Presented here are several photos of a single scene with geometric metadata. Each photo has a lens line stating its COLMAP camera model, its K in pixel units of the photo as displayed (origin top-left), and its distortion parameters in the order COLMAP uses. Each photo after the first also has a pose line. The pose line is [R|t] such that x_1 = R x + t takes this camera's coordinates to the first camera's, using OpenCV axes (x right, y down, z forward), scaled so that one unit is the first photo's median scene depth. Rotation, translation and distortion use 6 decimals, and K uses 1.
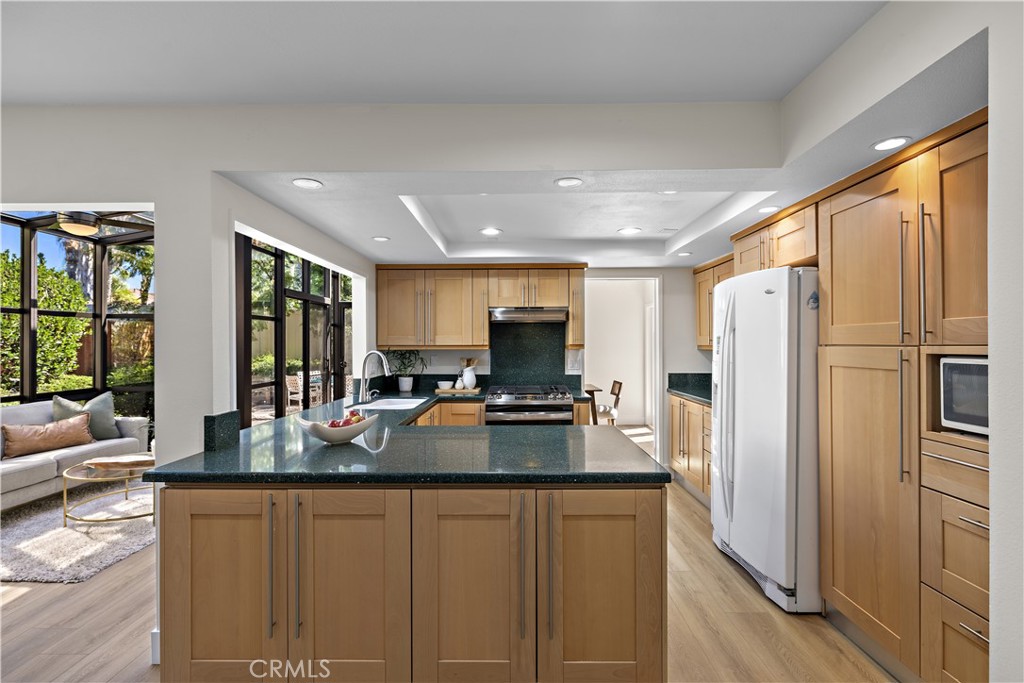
lens RADIAL K [[485.5, 0, 515.7], [0, 485.5, 343.5], [0, 0, 1]] dist [-0.006550, 0.002413]
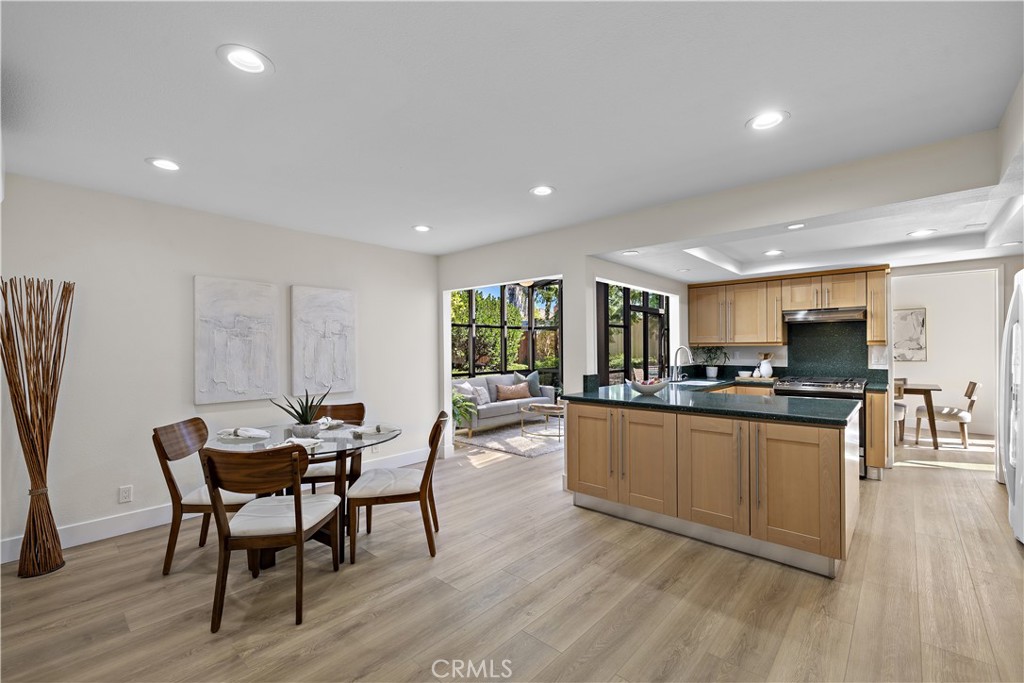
lens RADIAL K [[444.4, 0, 514.4], [0, 444.4, 349.7], [0, 0, 1]] dist [0.008920, -0.001739]
pose [[0.751523, -0.000435, -0.659707, 0.205883], [0.004702, 0.999978, 0.004696, 0.016688], [0.659690, -0.006631, 0.751509, -0.328539]]
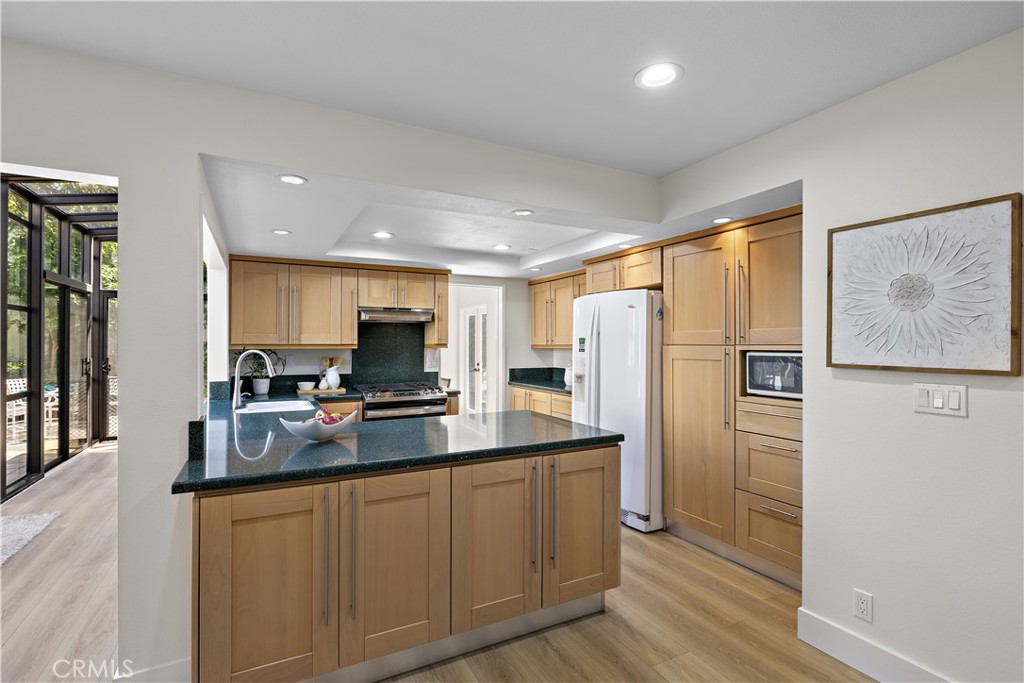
lens RADIAL K [[485.5, 0, 515.0], [0, 485.5, 341.8], [0, 0, 1]] dist [-0.006550, 0.002413]
pose [[0.880280, 0.004581, 0.474433, -0.286169], [-0.003387, 0.999989, -0.003372, 0.000672], [-0.474443, 0.001362, 0.880285, -0.046673]]
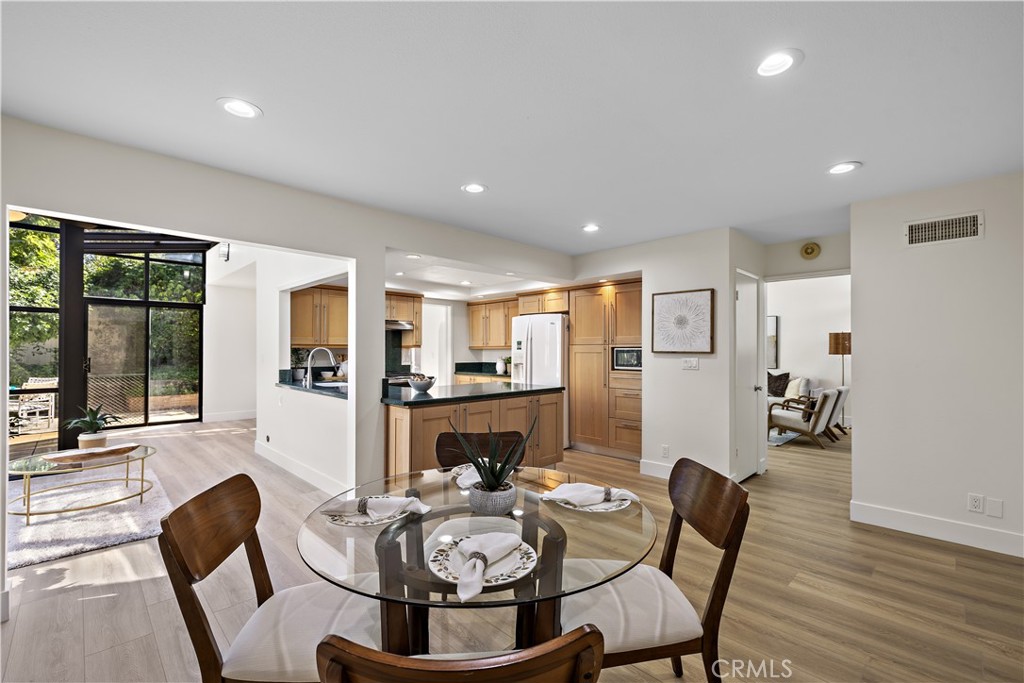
lens RADIAL K [[444.4, 0, 517.8], [0, 444.4, 348.2], [0, 0, 1]] dist [0.008920, -0.001739]
pose [[0.697086, 0.005598, 0.716965, -0.804631], [-0.002897, 0.999983, -0.004991, 0.021291], [-0.716981, 0.001402, 0.697091, -0.297399]]
